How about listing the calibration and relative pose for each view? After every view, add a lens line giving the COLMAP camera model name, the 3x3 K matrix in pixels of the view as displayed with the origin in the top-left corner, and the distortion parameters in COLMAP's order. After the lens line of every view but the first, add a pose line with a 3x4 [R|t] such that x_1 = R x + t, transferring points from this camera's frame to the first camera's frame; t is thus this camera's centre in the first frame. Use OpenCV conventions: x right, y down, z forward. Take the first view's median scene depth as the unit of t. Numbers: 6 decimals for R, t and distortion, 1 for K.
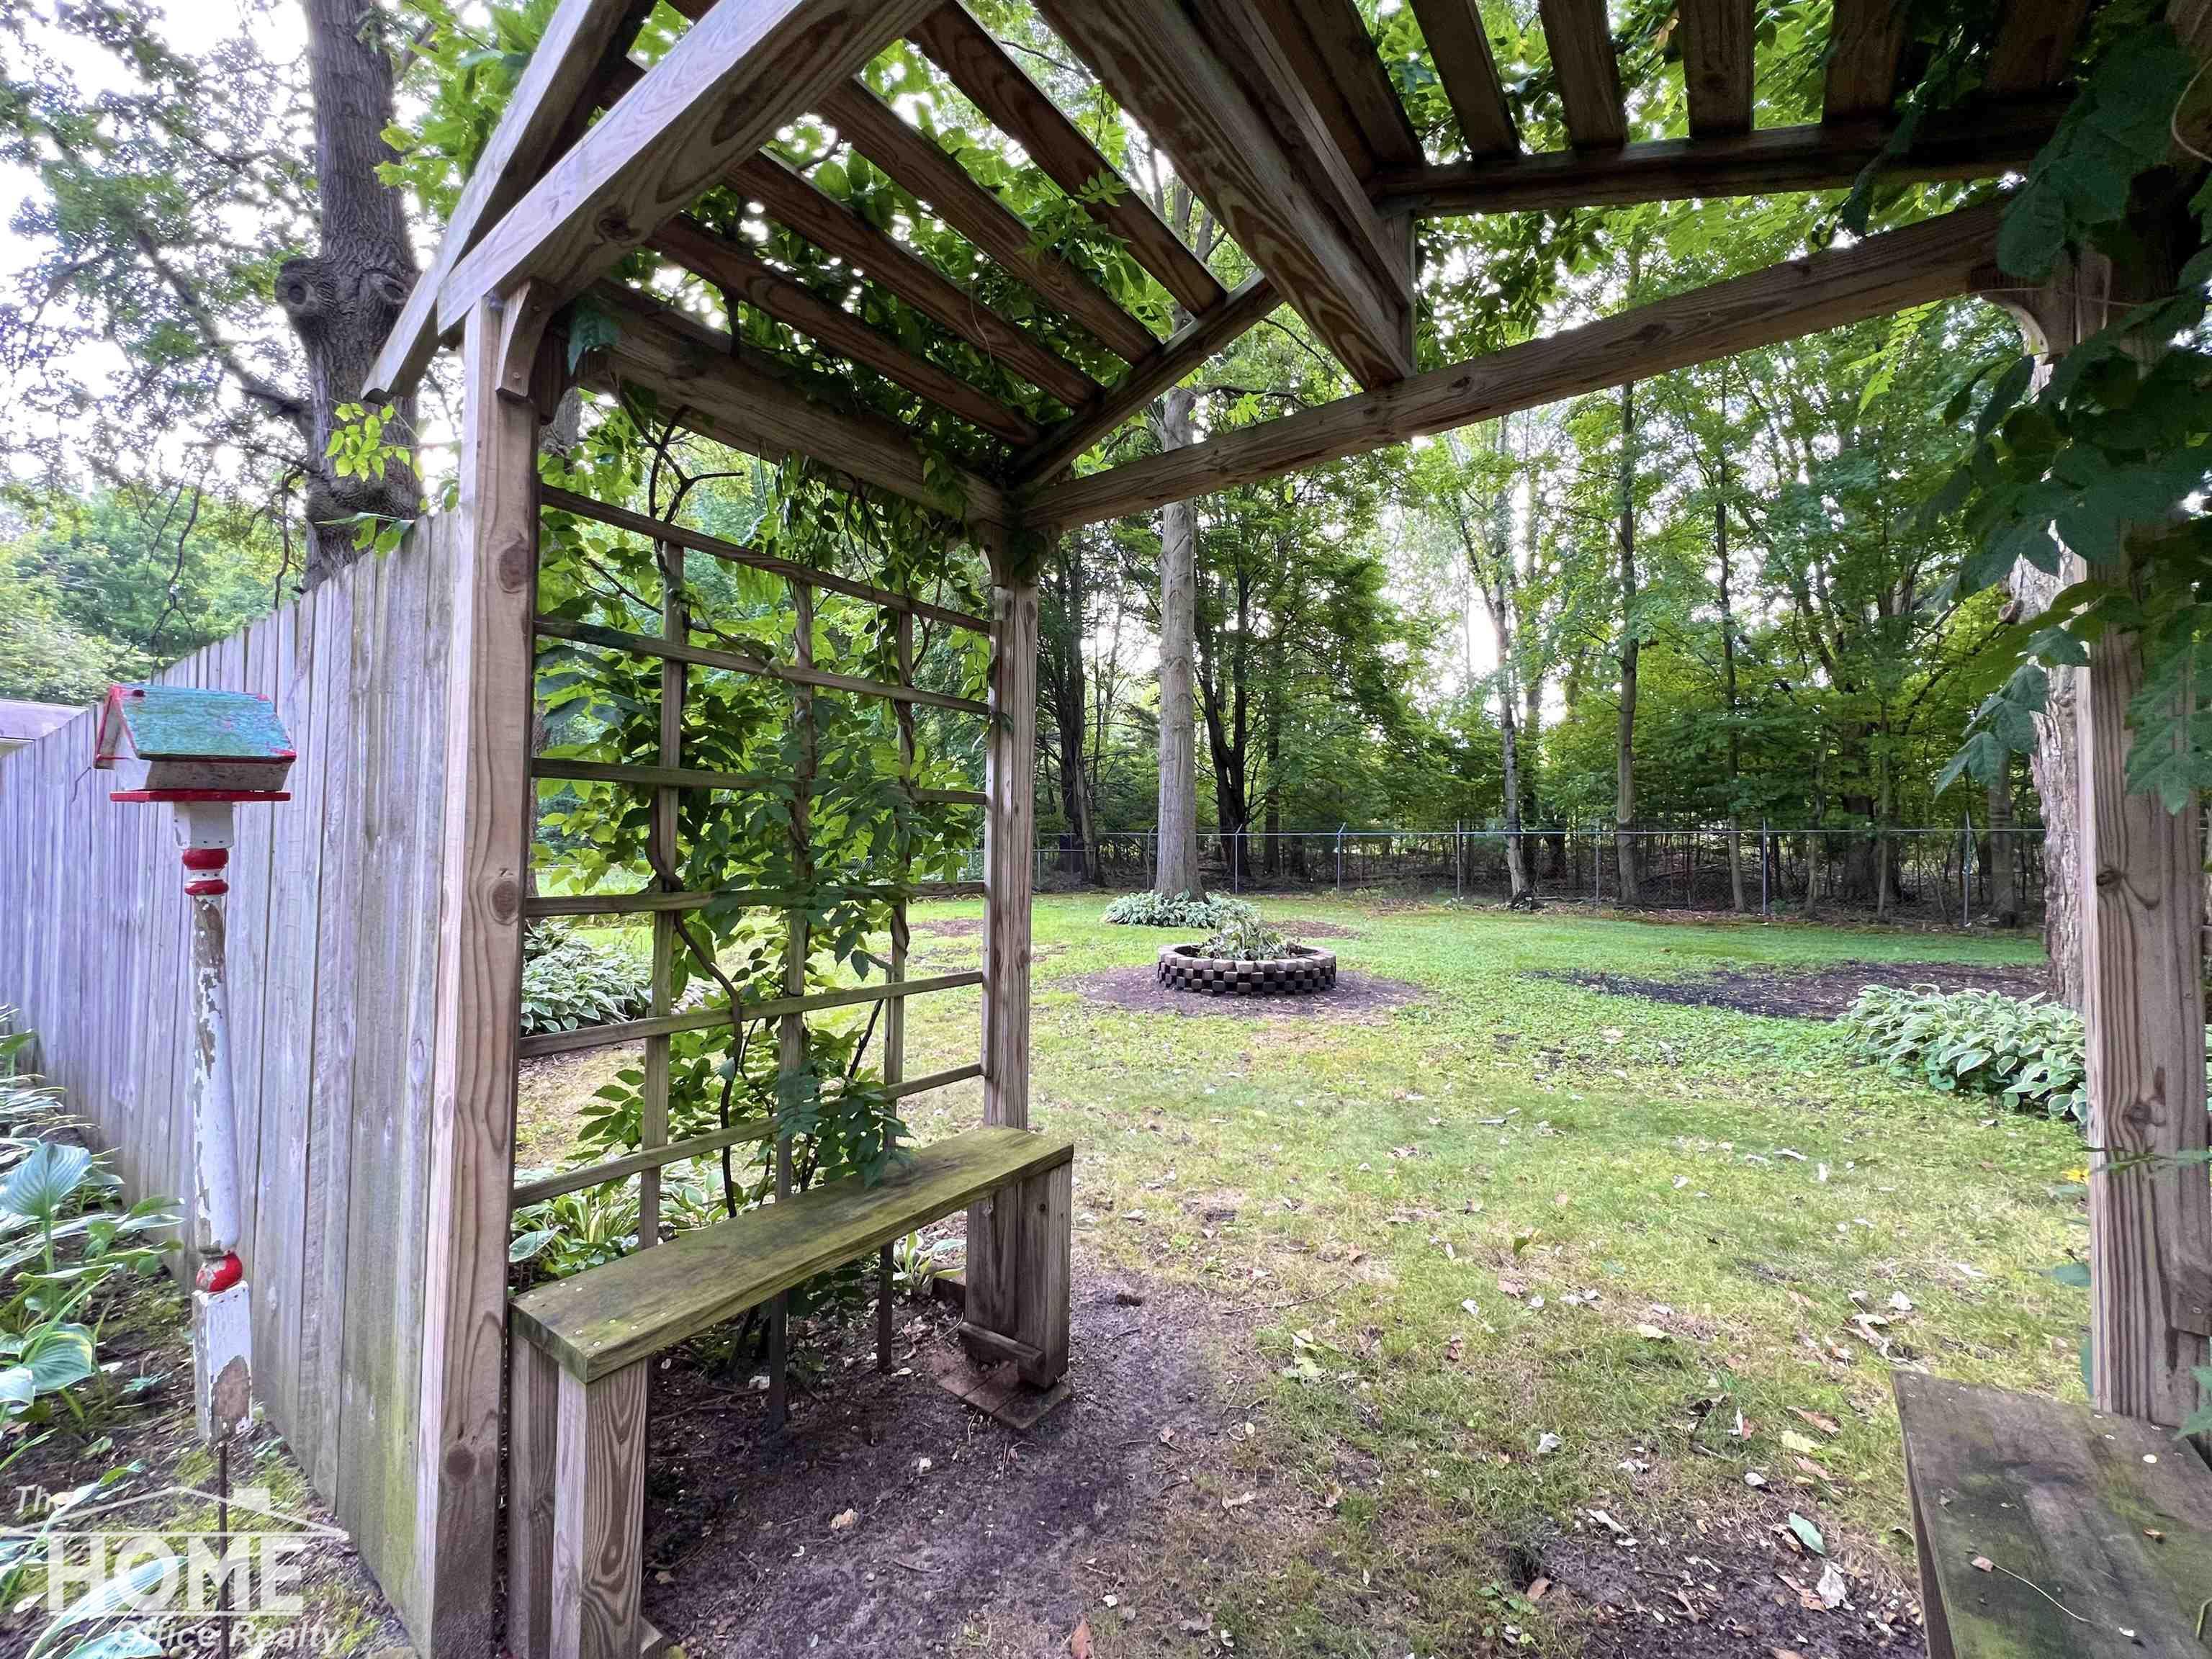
lens RADIAL K [[887.8, 0, 1106.0], [0, 887.8, 829.5], [0, 0, 1]] dist [0.001131, 0.000073]
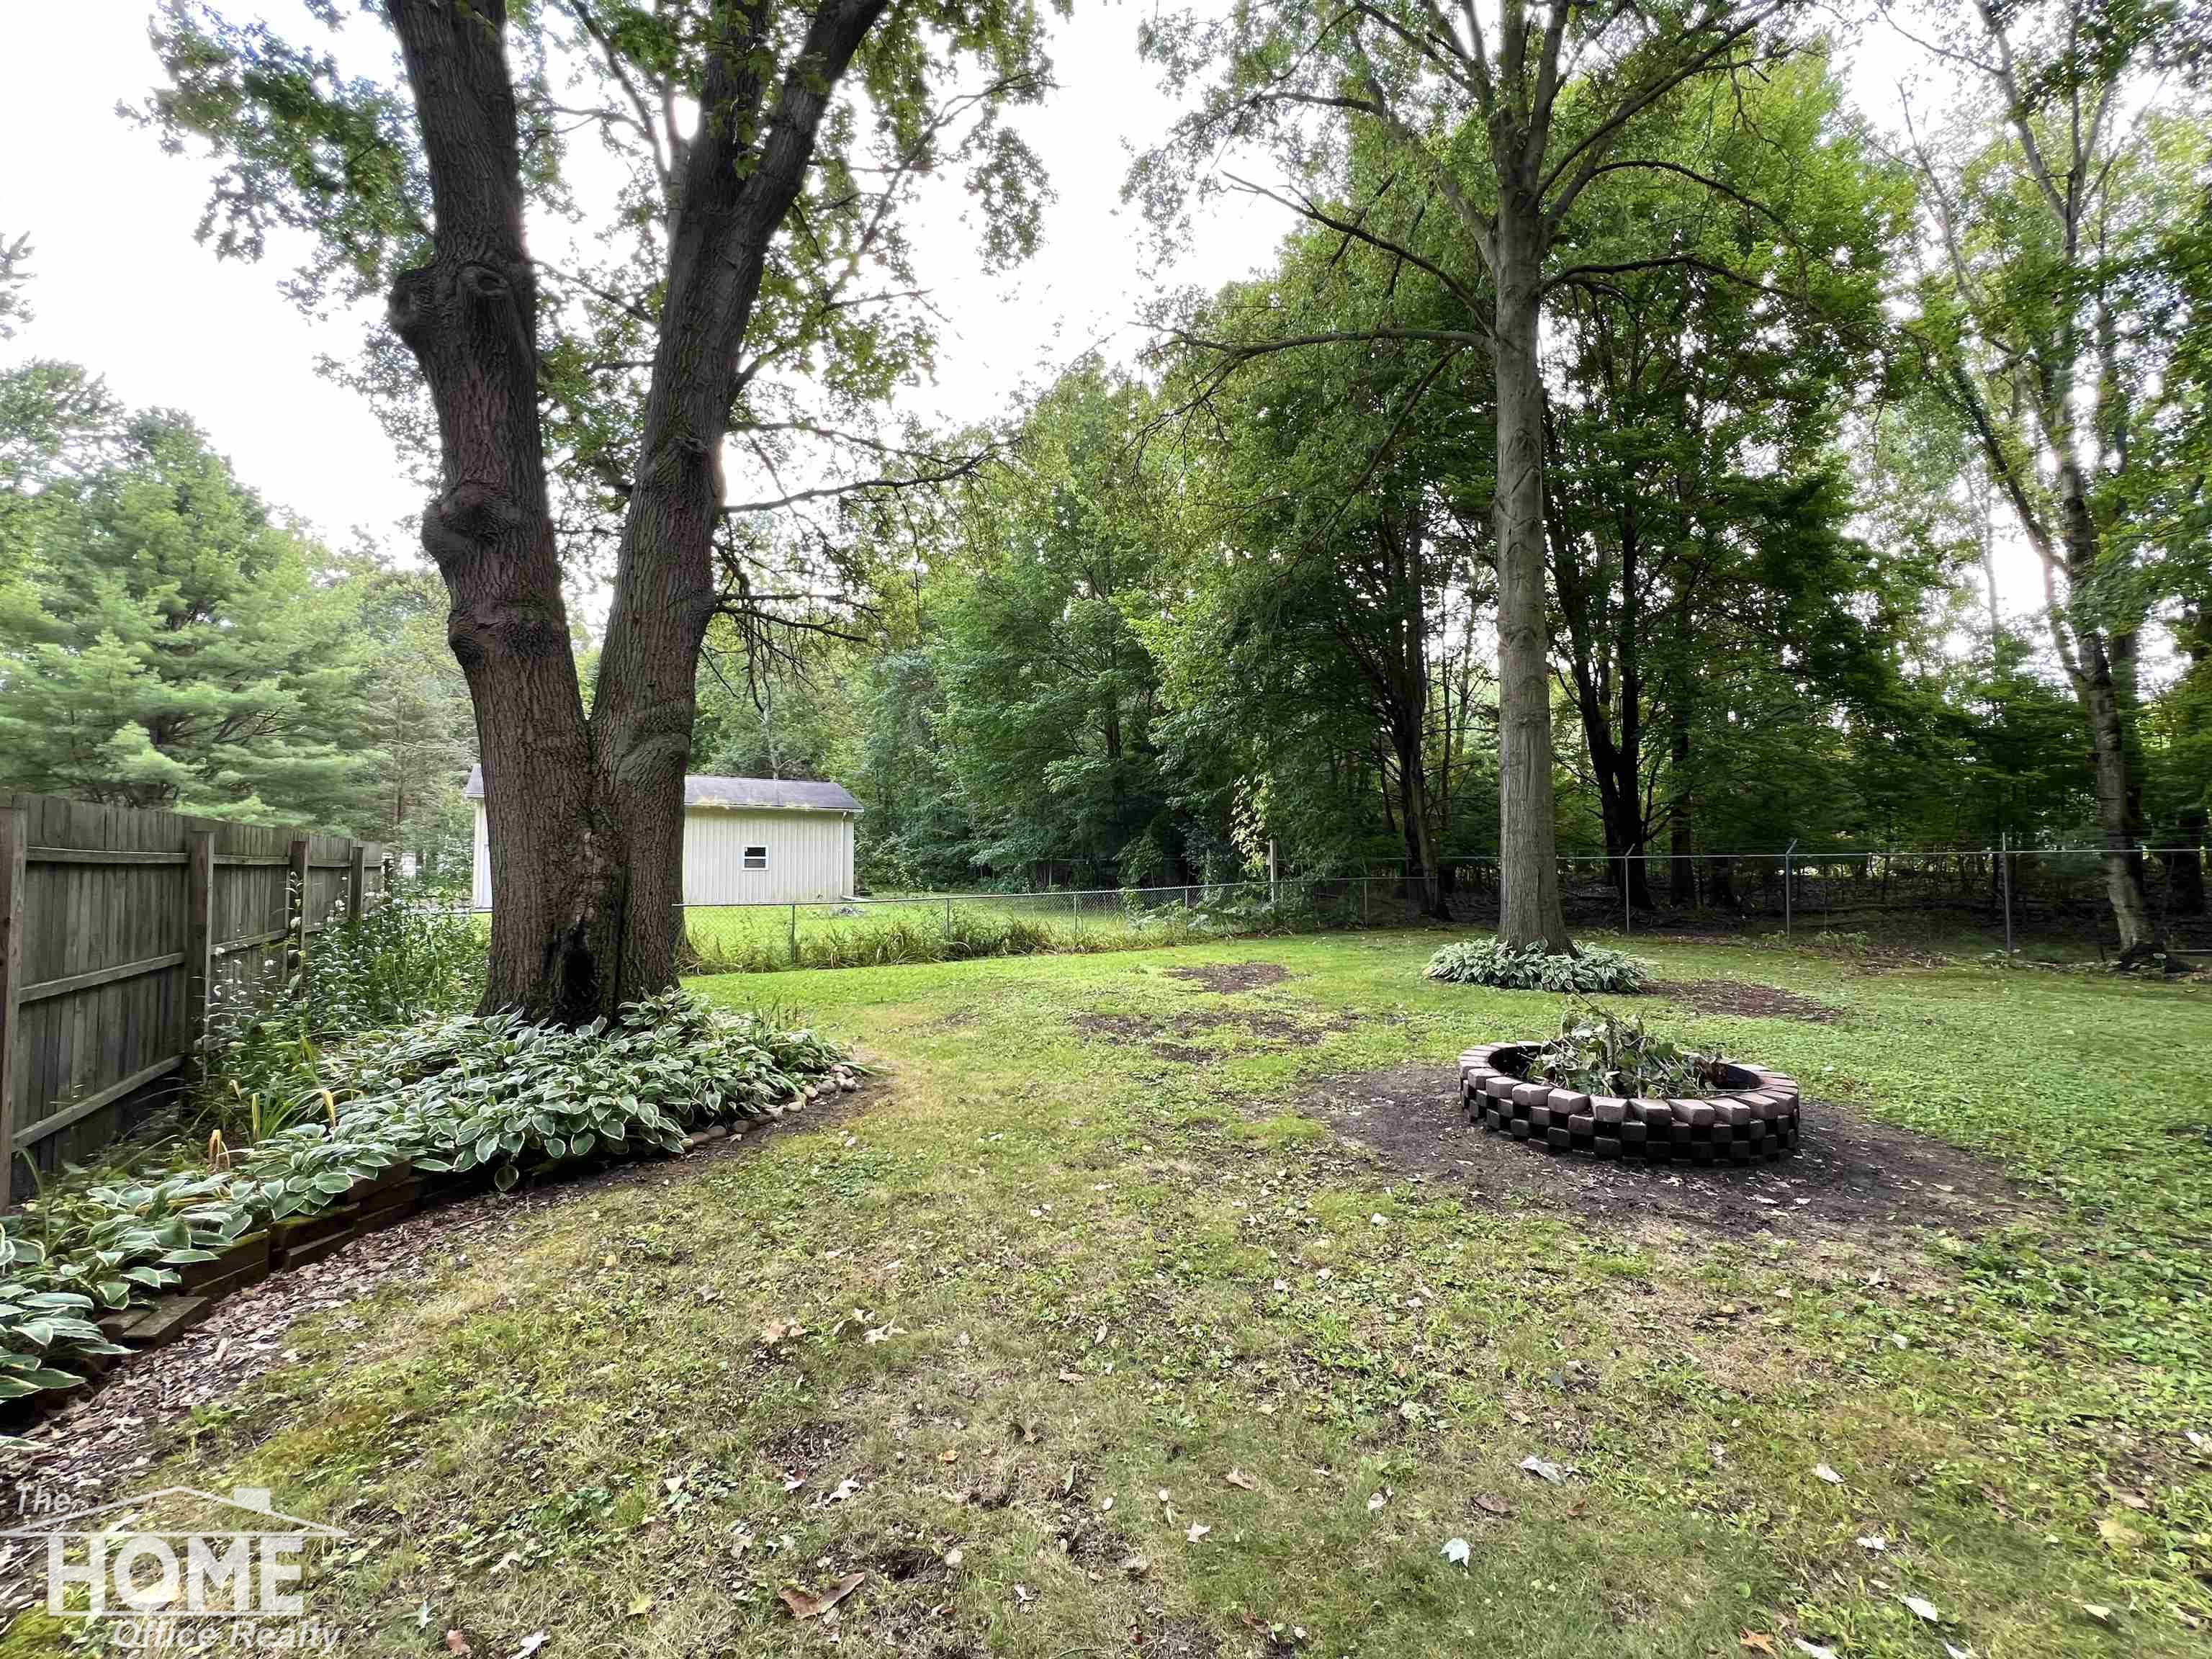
lens RADIAL K [[883.8, 0, 1106.0], [0, 883.8, 829.5], [0, 0, 1]] dist [-0.001340, 0.000434]
pose [[0.922155, -0.024812, -0.386025, 0.023434], [0.015843, 0.999526, -0.026397, -0.005132], [0.386497, 0.018226, 0.922110, 0.098023]]
